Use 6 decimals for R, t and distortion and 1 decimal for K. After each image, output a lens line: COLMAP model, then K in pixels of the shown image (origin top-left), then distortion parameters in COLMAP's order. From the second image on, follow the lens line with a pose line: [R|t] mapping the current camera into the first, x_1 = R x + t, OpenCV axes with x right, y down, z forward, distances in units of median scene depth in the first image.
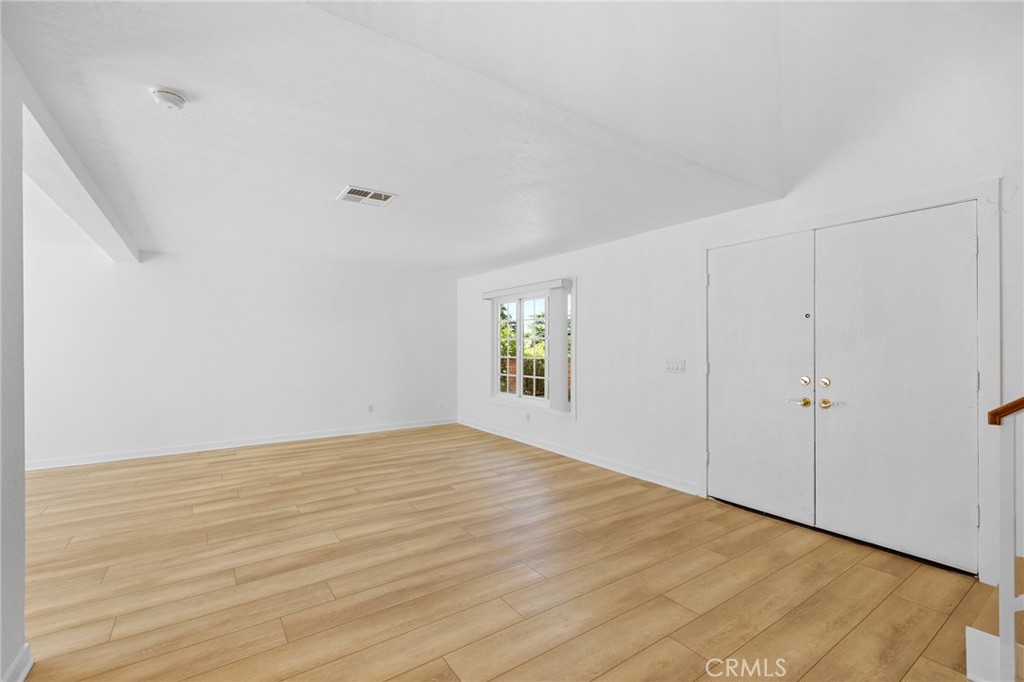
lens RADIAL K [[436.1, 0, 511.0], [0, 436.1, 343.2], [0, 0, 1]] dist [-0.000419, 0.000562]
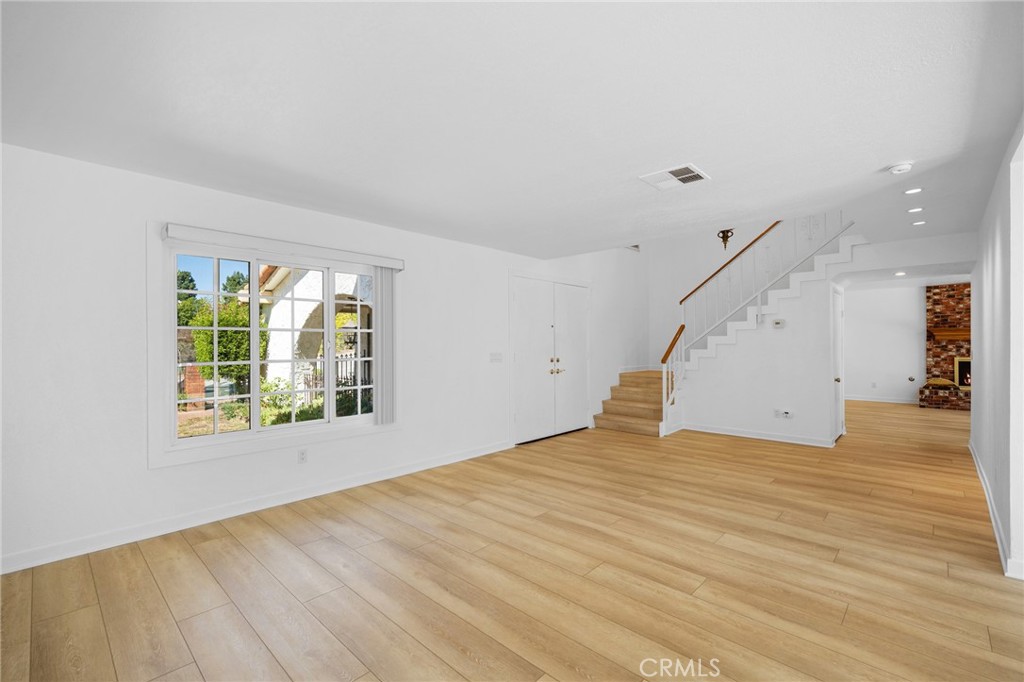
lens RADIAL K [[449.5, 0, 508.3], [0, 449.5, 344.6], [0, 0, 1]] dist [0.000932, -0.000088]
pose [[-0.195205, -0.003041, 0.980758, -0.967954], [-0.006657, 0.999976, 0.001775, 0.009787], [-0.980740, -0.006183, -0.195220, 1.248188]]
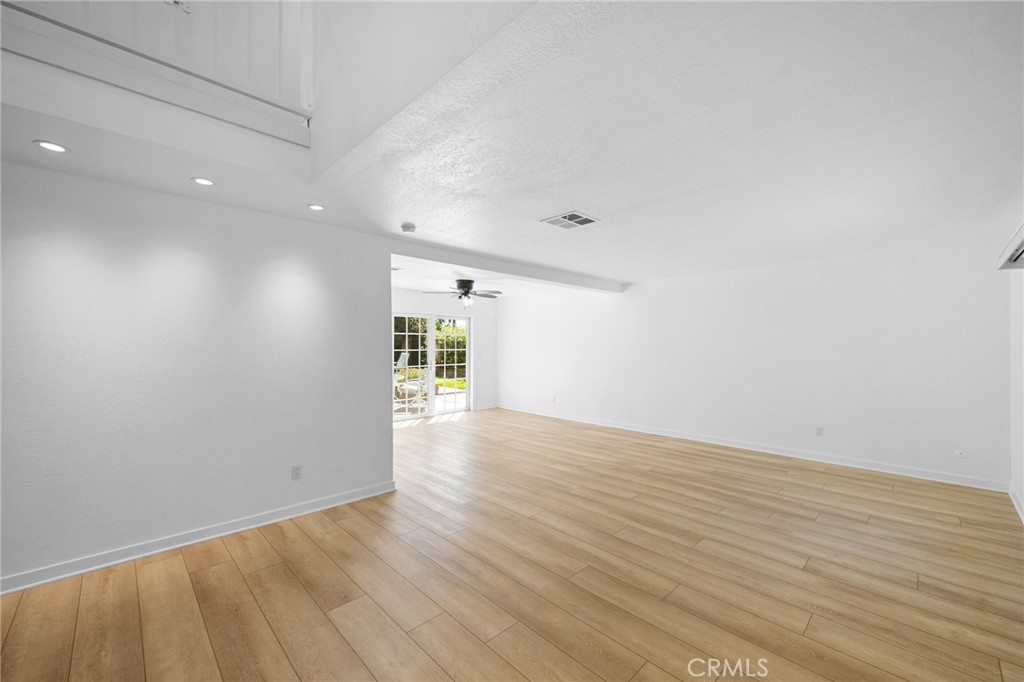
lens RADIAL K [[408.6, 0, 517.9], [0, 408.6, 336.9], [0, 0, 1]] dist [0.003853, 0.000046]
pose [[0.171186, -0.020107, -0.985034, 0.544261], [0.011305, 0.999766, -0.018443, -0.022379], [0.985174, -0.007979, 0.171373, 0.568709]]
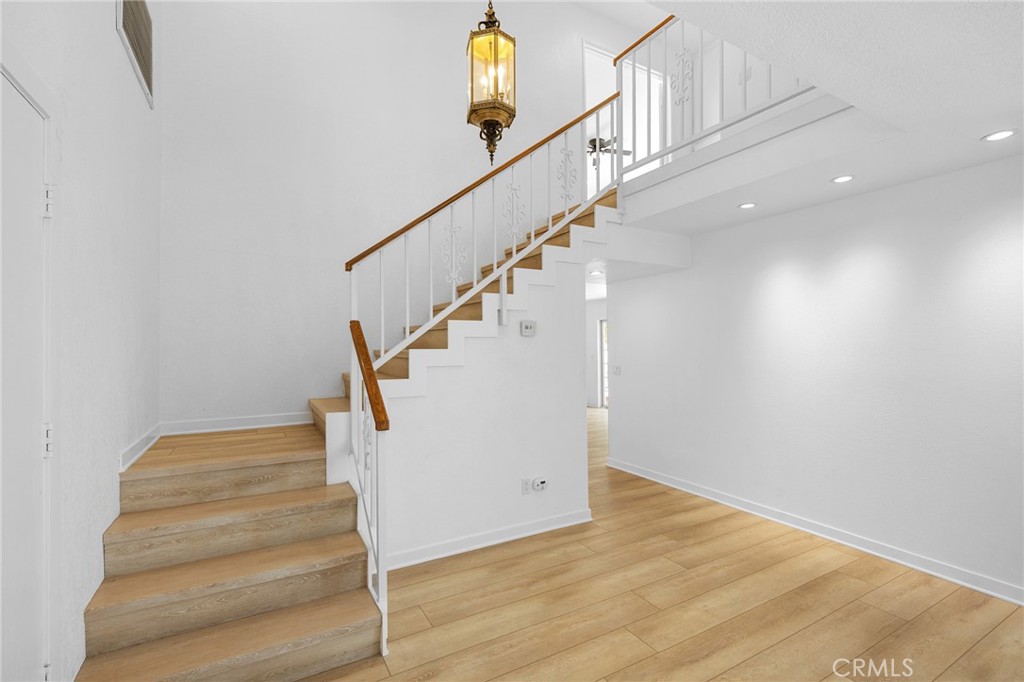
lens RADIAL K [[449.5, 0, 512.0], [0, 449.5, 340.2], [0, 0, 1]] dist [0.000932, -0.000088]
pose [[-0.996554, 0.003043, 0.082893, 0.267556], [0.001130, 0.999732, -0.023107, -0.021036], [-0.082941, -0.022934, -0.996291, 0.937650]]
